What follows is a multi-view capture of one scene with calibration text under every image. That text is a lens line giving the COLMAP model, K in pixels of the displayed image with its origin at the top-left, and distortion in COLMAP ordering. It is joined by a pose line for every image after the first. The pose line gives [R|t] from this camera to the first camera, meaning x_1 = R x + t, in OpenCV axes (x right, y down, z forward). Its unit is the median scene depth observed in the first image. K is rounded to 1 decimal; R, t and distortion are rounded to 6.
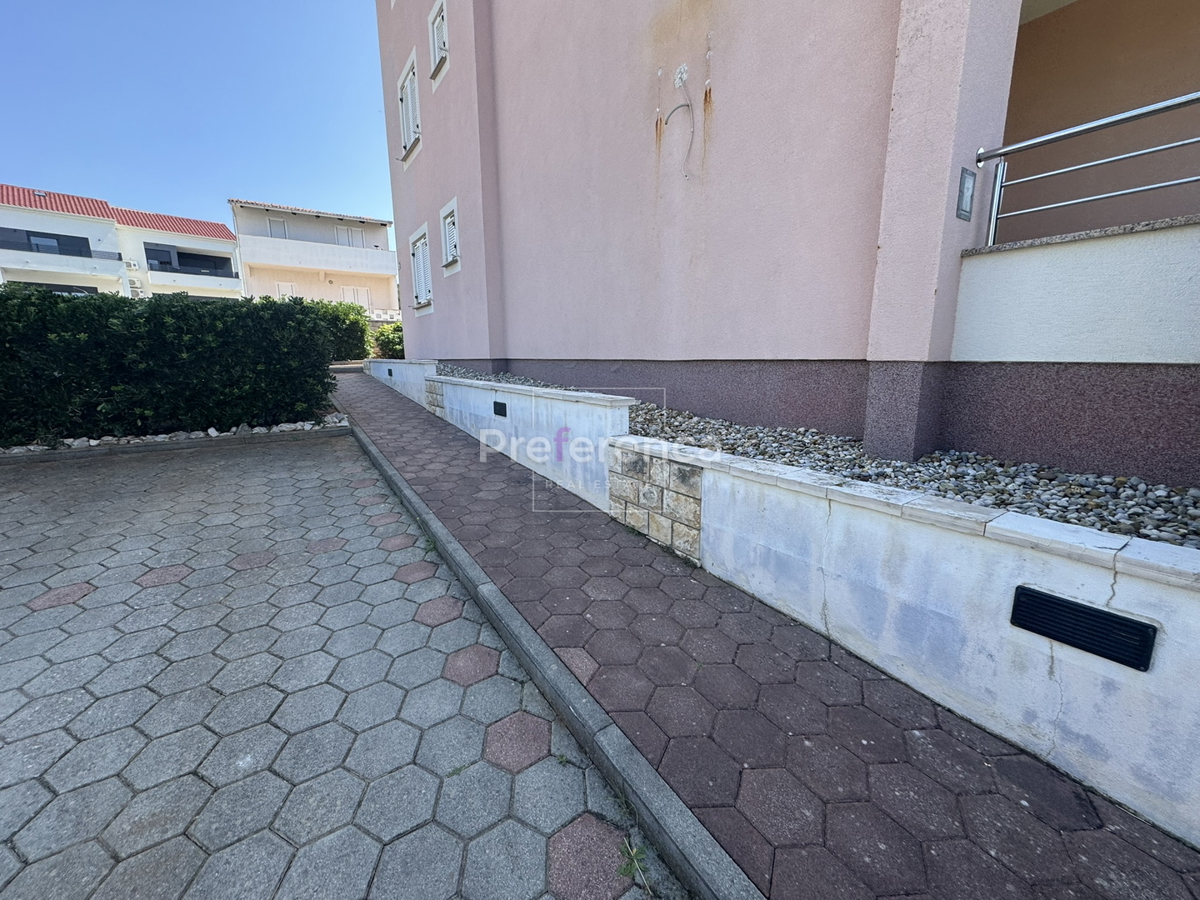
lens RADIAL K [[479.9, 0, 600.7], [0, 479.9, 451.5], [0, 0, 1]] dist [-0.003910, 0.000391]
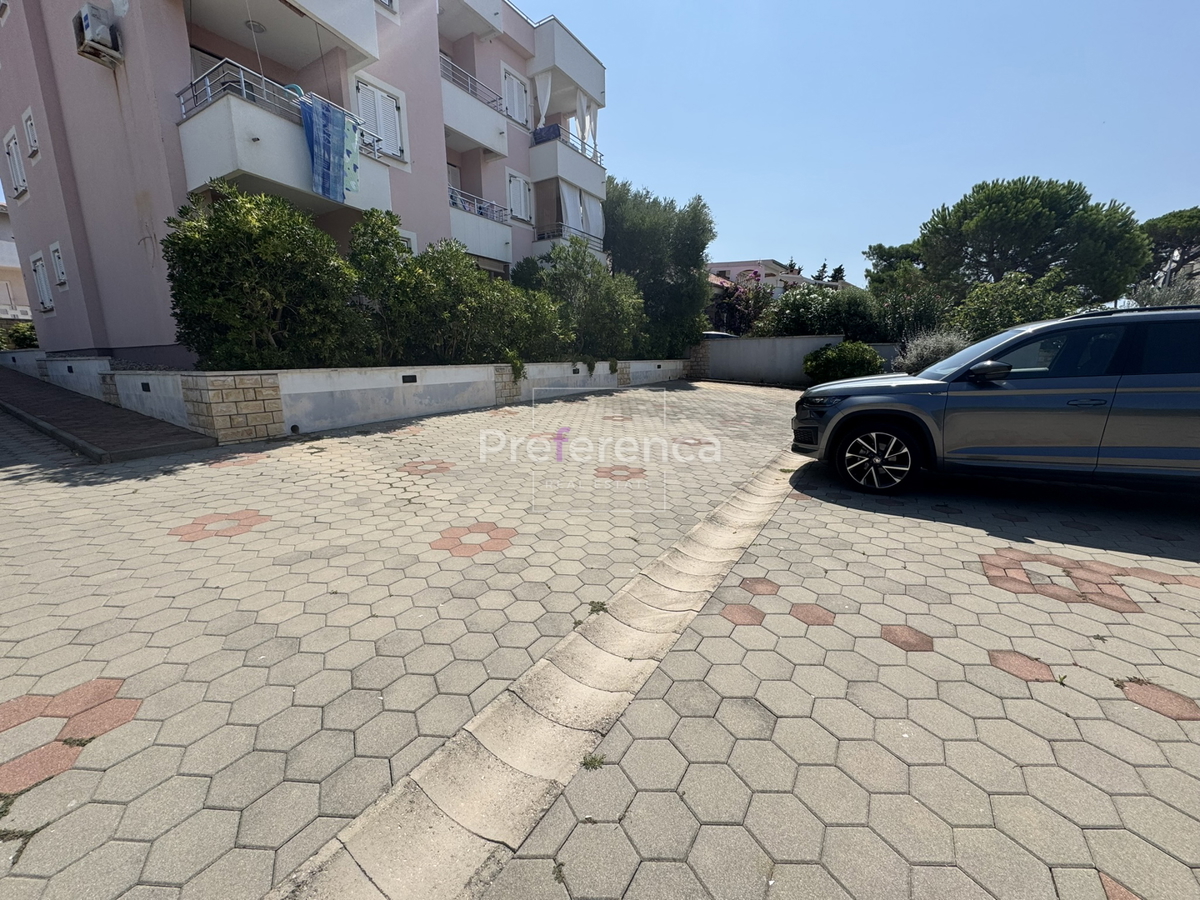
lens RADIAL K [[479.9, 0, 603.0], [0, 479.9, 447.7], [0, 0, 1]] dist [-0.003910, 0.000391]
pose [[0.913824, -0.086653, 0.396758, 0.489528], [0.089585, 0.995916, 0.011177, 0.202266], [-0.396107, 0.025329, 0.917855, -0.833641]]
